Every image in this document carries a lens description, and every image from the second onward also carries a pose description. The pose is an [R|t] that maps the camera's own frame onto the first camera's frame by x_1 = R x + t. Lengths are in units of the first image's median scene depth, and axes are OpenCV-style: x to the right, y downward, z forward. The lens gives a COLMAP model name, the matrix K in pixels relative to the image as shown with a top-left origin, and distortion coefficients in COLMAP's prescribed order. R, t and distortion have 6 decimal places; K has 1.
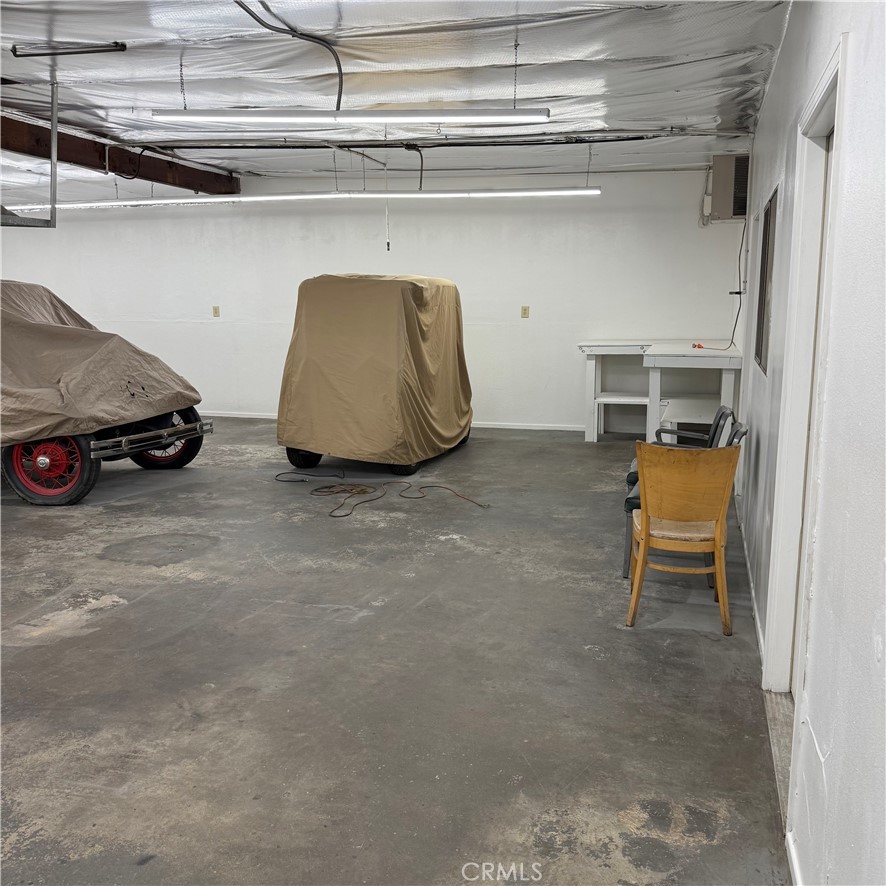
lens RADIAL K [[819.4, 0, 443.0], [0, 819.4, 443.0], [0, 0, 1]] dist [0.067373, -0.124275]
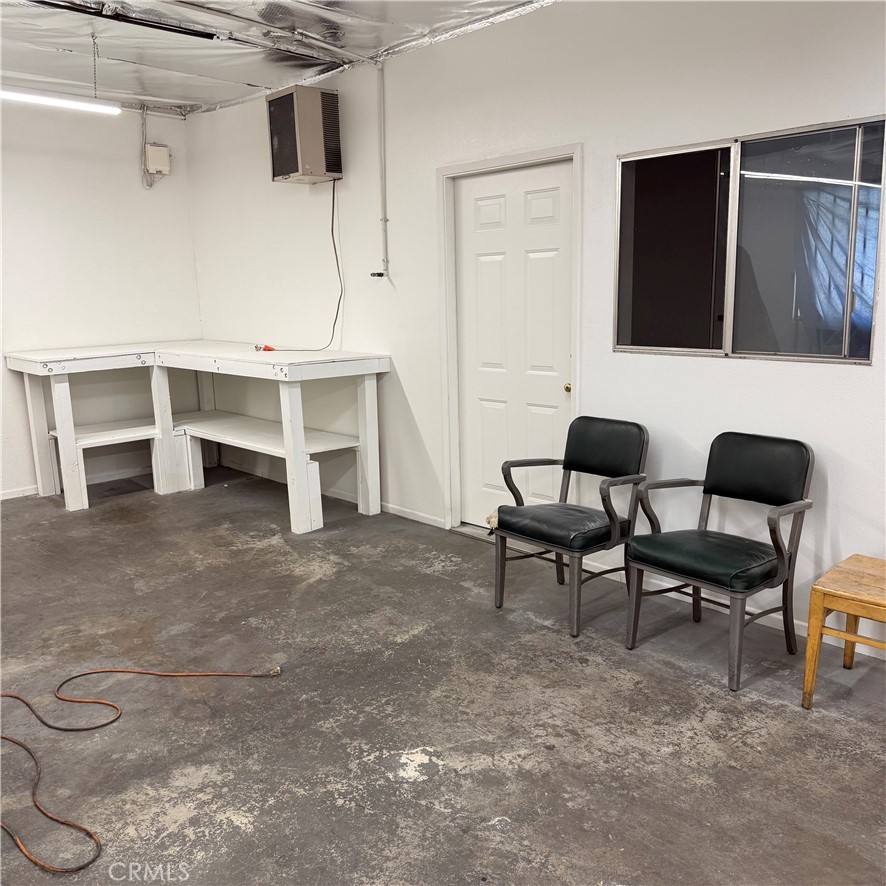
lens RADIAL K [[811.8, 0, 441.4], [0, 811.8, 439.8], [0, 0, 1]] dist [0.142946, -0.267316]
pose [[0.502973, -0.172058, 0.847003, -0.327701], [0.169280, 0.980616, 0.098677, -0.107838], [-0.847563, 0.093749, 0.522349, 0.637188]]
